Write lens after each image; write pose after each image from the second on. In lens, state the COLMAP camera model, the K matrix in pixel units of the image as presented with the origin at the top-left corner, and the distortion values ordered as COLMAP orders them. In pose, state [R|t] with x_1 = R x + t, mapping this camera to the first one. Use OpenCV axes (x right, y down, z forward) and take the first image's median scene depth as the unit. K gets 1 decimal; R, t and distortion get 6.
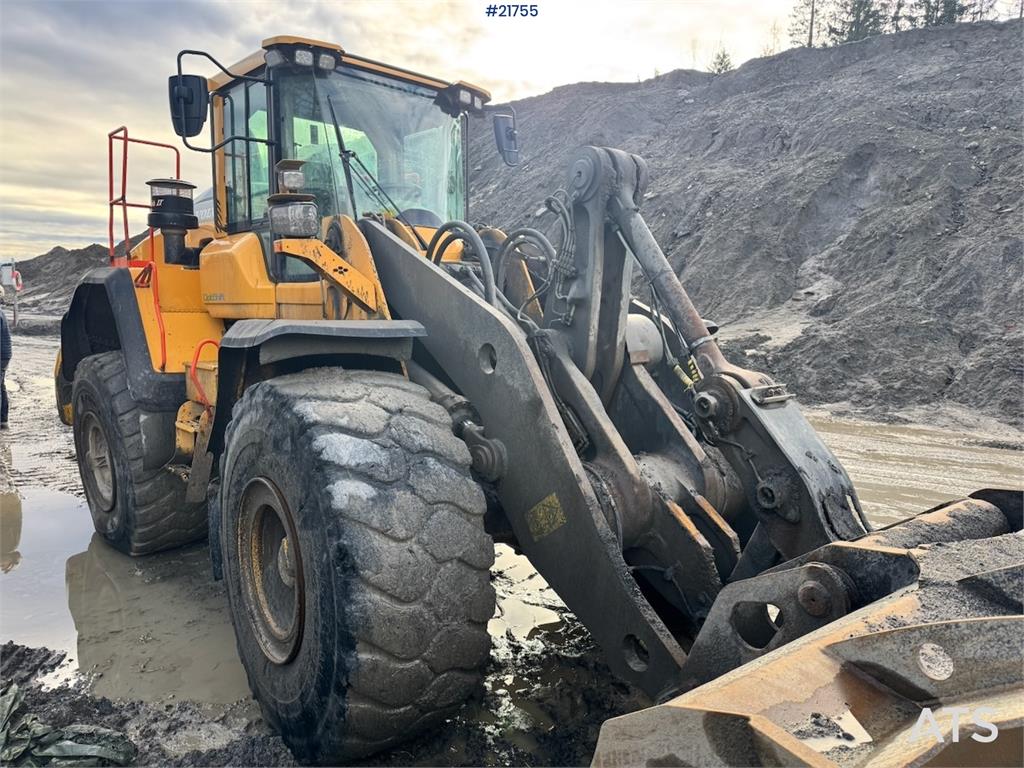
lens RADIAL K [[718.3, 0, 518.3], [0, 718.3, 387.6], [0, 0, 1]] dist [0.057878, -0.072742]
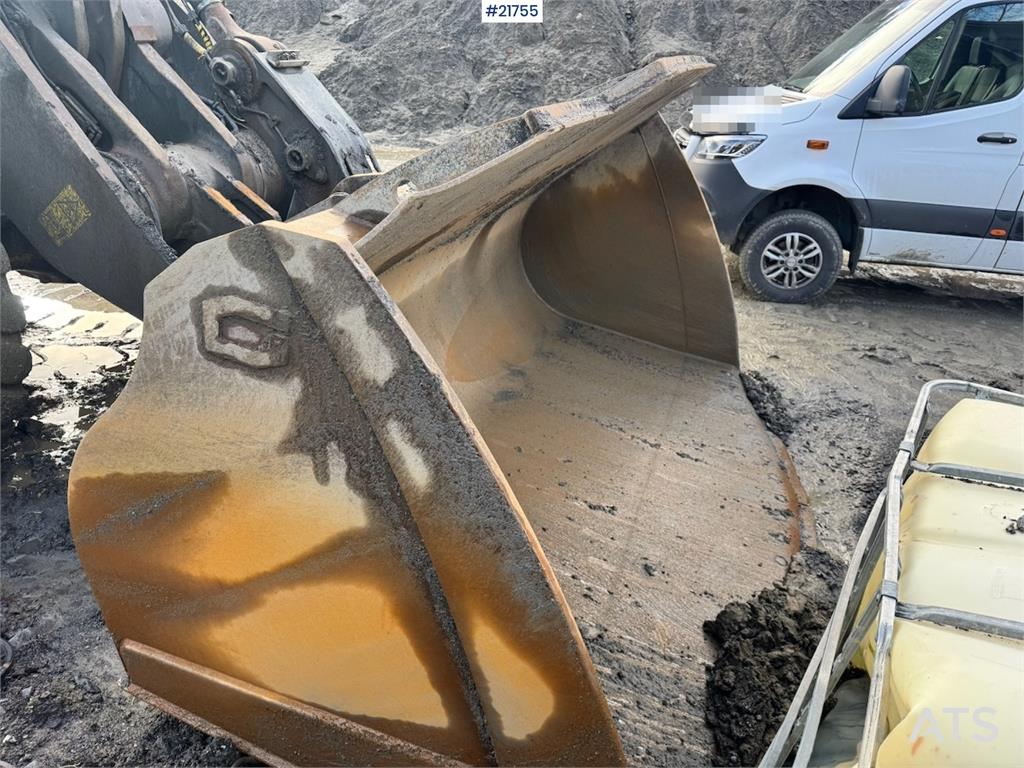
lens RADIAL K [[718.3, 0, 516.3], [0, 718.3, 382.2], [0, 0, 1]] dist [0.057878, -0.072742]
pose [[0.829870, -0.225450, 0.510381, -0.002764], [0.050788, 0.941456, 0.333289, 0.072978], [-0.555641, -0.250665, 0.792736, -0.064456]]
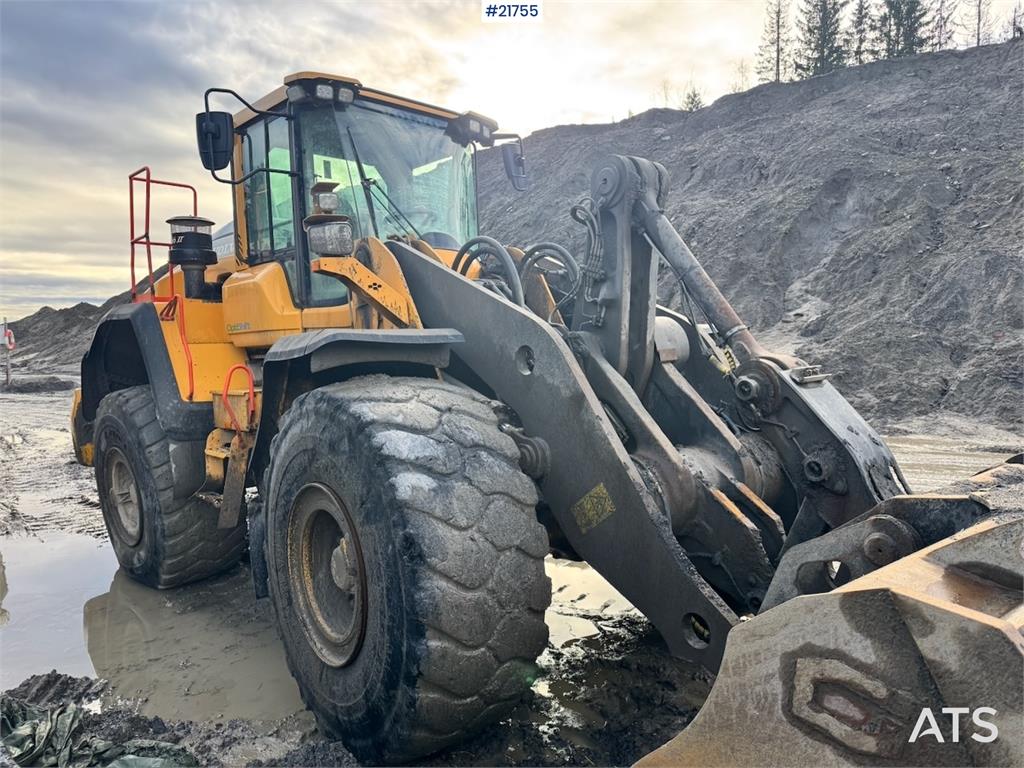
lens RADIAL K [[718.3, 0, 516.0], [0, 718.3, 388.3], [0, 0, 1]] dist [0.057878, -0.072742]
pose [[0.998873, -0.045522, 0.013450, -0.055548], [0.046194, 0.997427, -0.054830, 0.042932], [-0.010920, 0.055390, 0.998405, -0.022943]]
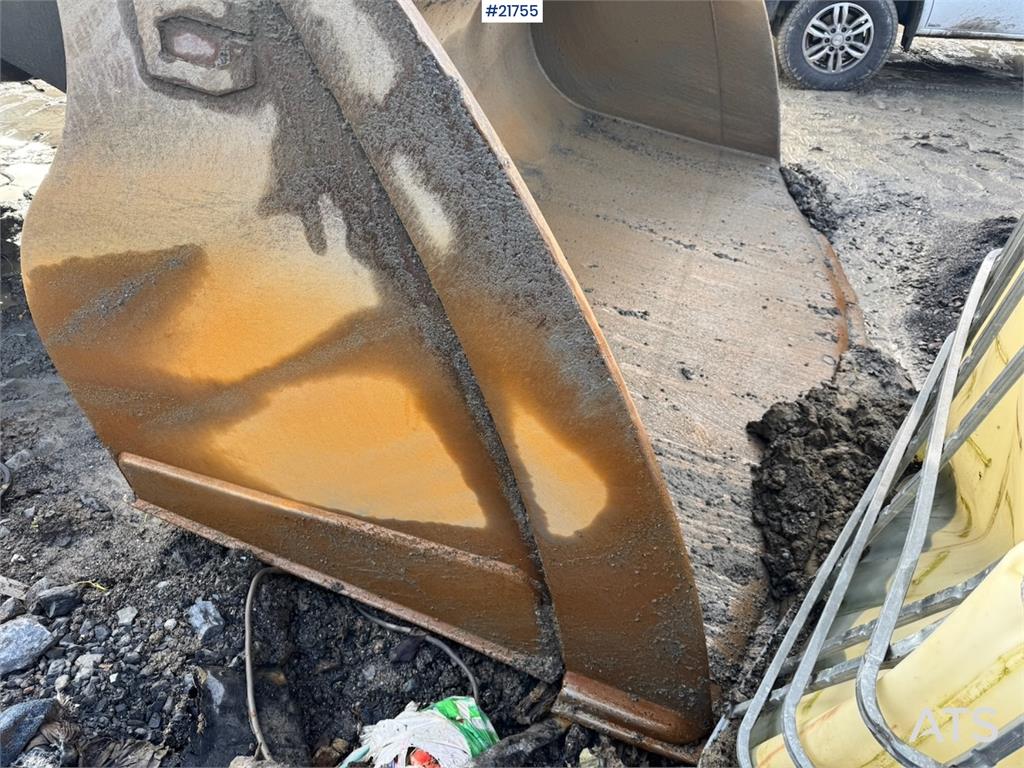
lens RADIAL K [[718.3, 0, 513.0], [0, 718.3, 384.3], [0, 0, 1]] dist [0.057878, -0.072742]
pose [[0.826101, -0.361929, 0.431931, 0.007867], [0.089104, 0.840736, 0.534063, 0.126375], [-0.556433, -0.402703, 0.726782, -0.018970]]
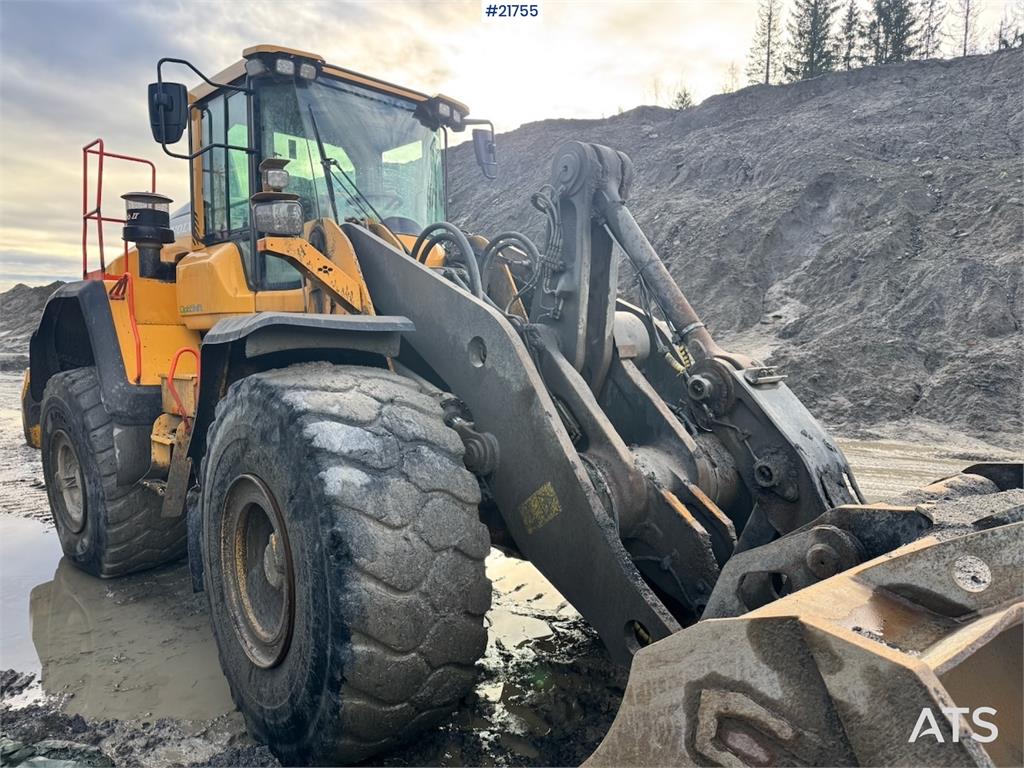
lens RADIAL K [[718.3, 0, 516.9], [0, 718.3, 385.0], [0, 0, 1]] dist [0.057878, -0.072742]
pose [[0.999151, -0.015721, 0.038073, -0.020300], [0.017606, 0.998611, -0.049667, 0.042687], [-0.037240, 0.050295, 0.998040, 0.007194]]
